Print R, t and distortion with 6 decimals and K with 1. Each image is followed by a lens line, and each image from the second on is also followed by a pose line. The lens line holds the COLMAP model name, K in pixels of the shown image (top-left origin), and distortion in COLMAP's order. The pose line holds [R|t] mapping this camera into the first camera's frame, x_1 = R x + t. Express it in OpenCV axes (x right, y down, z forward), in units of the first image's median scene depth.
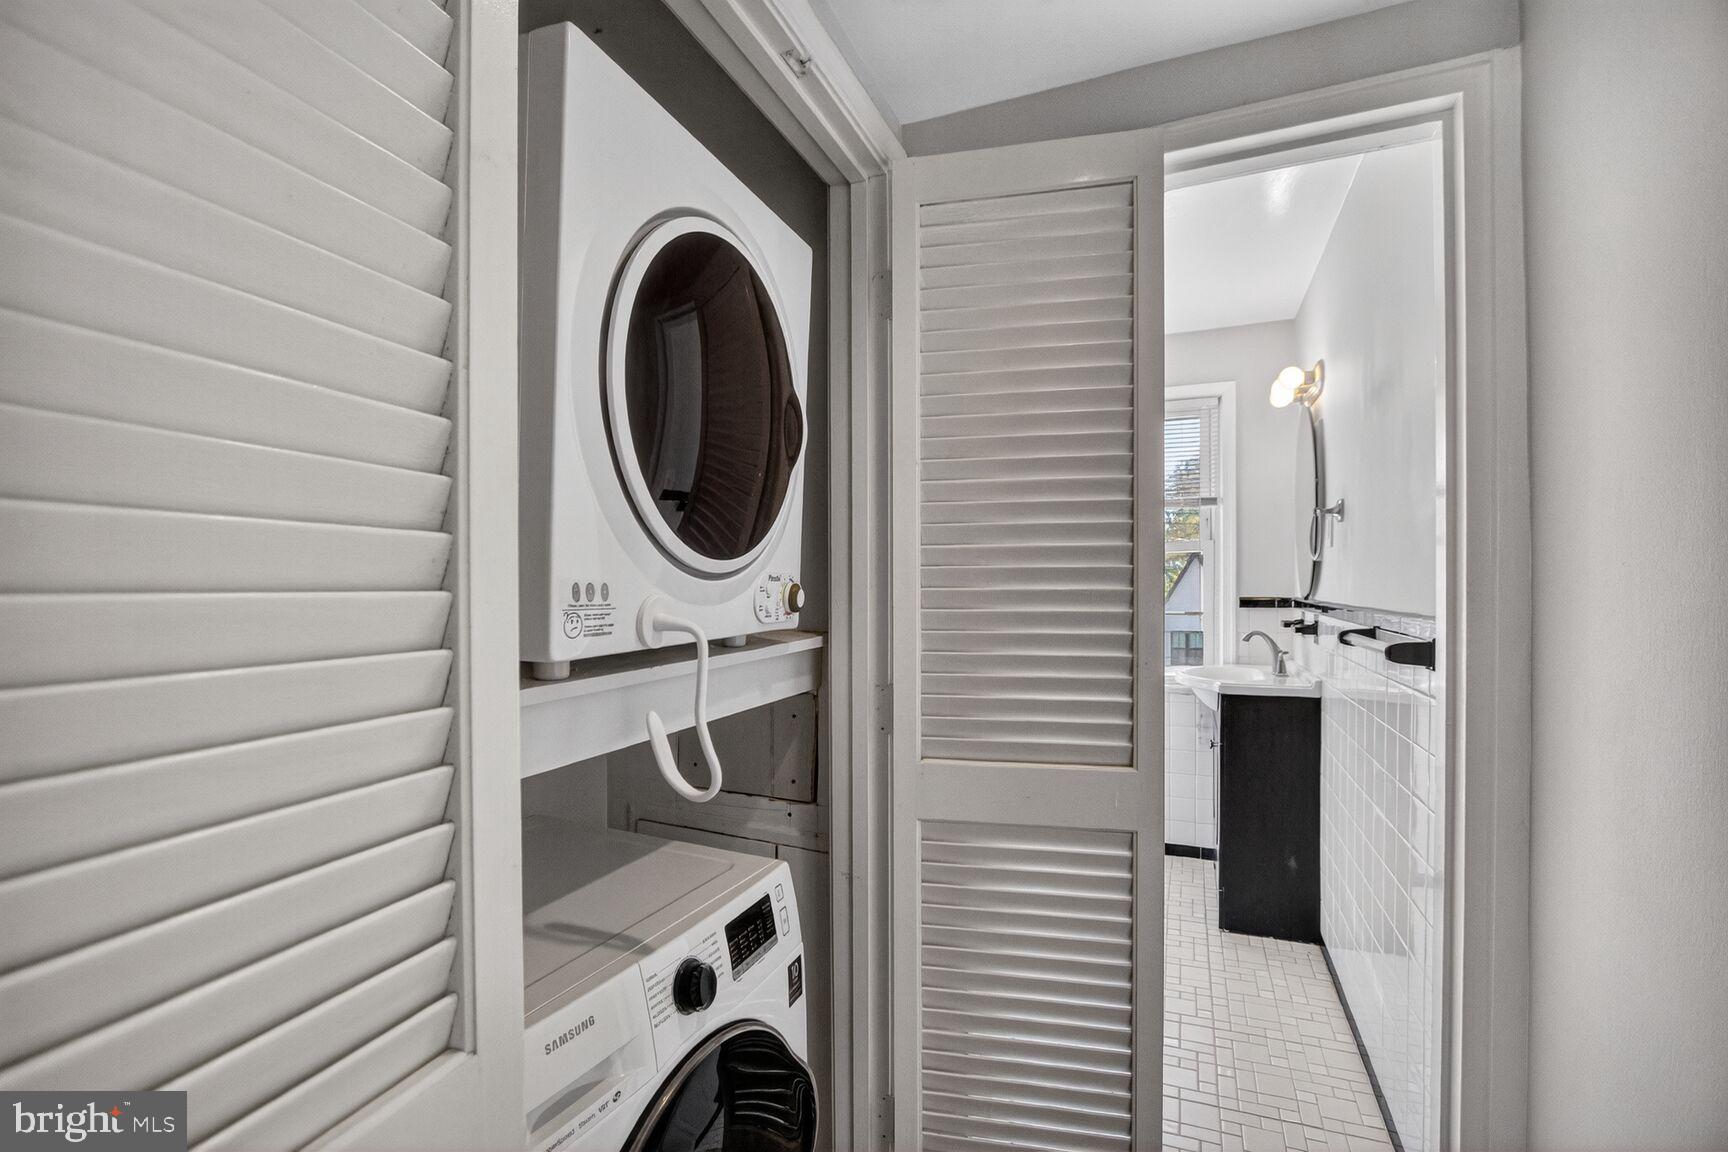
lens RADIAL K [[767.7, 0, 854.5], [0, 767.7, 568.7], [0, 0, 1]] dist [-0.016962, 0.000470]
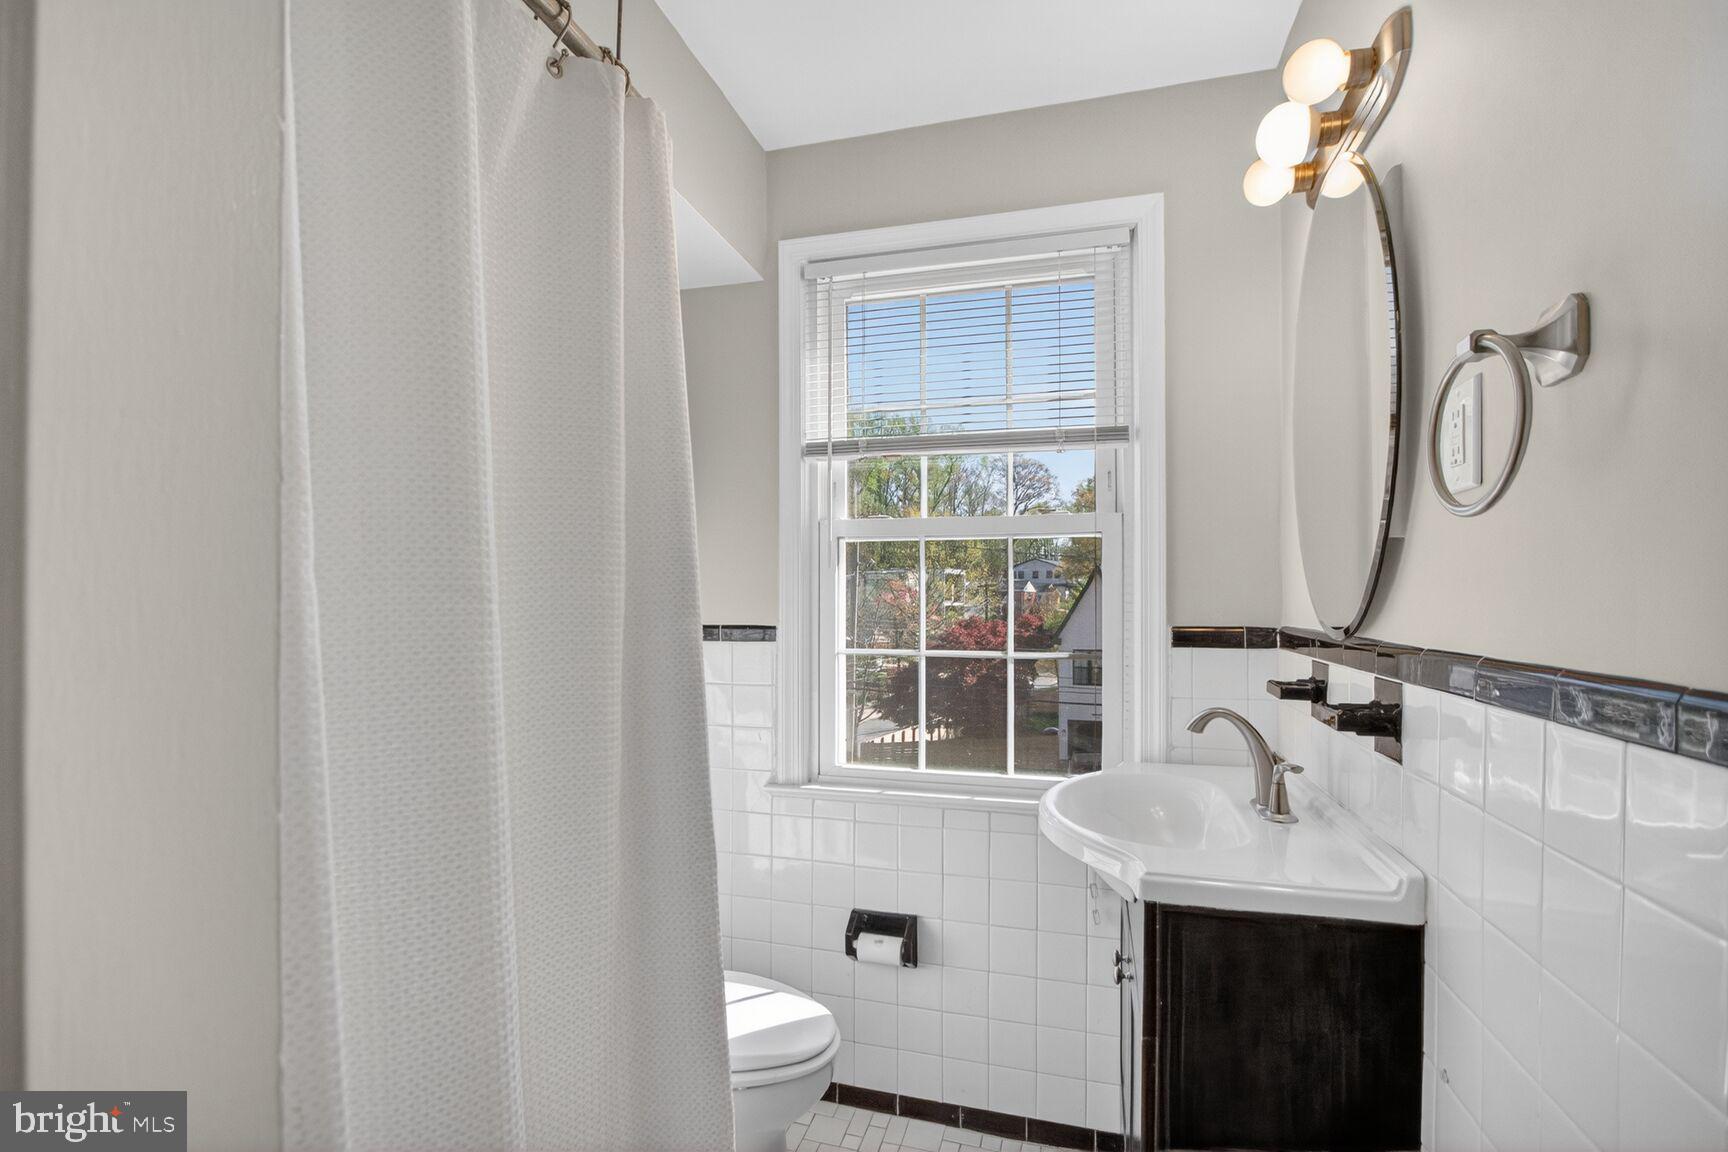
lens RADIAL K [[774.9, 0, 863.1], [0, 774.9, 602.7], [0, 0, 1]] dist [0.002202, 0.000435]
pose [[0.992539, -0.007780, 0.121677, 0.286798], [0.005510, 0.999805, 0.018979, 0.013497], [-0.121801, -0.018167, 0.992388, 0.618847]]
